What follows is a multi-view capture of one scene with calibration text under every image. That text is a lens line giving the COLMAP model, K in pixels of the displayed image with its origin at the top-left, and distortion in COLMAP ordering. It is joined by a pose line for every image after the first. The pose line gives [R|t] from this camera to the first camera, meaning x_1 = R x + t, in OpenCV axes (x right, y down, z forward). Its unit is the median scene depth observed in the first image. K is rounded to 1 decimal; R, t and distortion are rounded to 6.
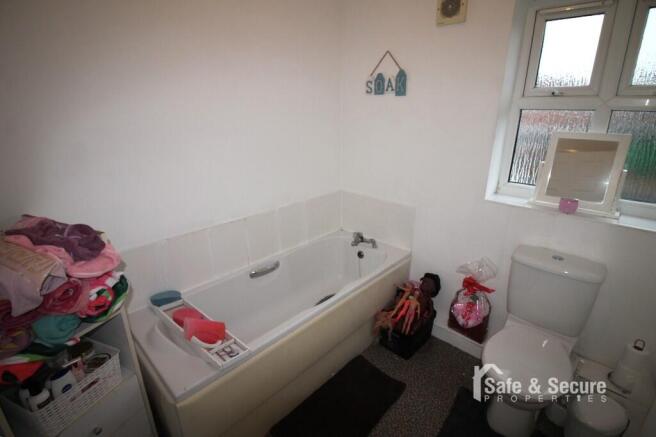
lens RADIAL K [[315.5, 0, 328.0], [0, 315.5, 218.5], [0, 0, 1]] dist [0.000910, -0.016519]
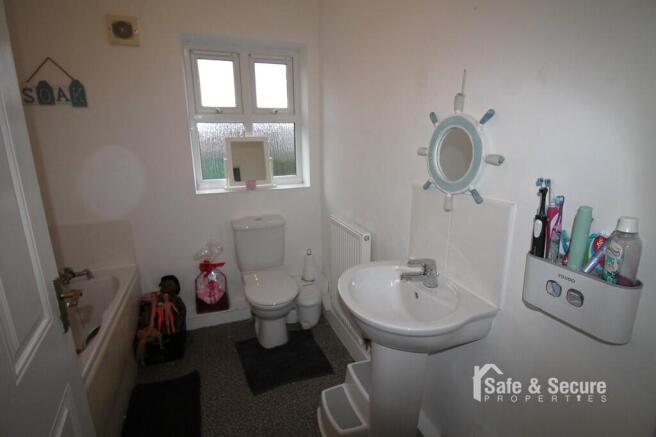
lens RADIAL K [[315.5, 0, 328.0], [0, 315.5, 218.5], [0, 0, 1]] dist [0.000910, -0.016519]
pose [[0.432832, -0.228651, 0.871995, -0.339524], [0.304111, 0.947631, 0.097533, 0.060140], [-0.848630, 0.222968, 0.479700, -0.000458]]
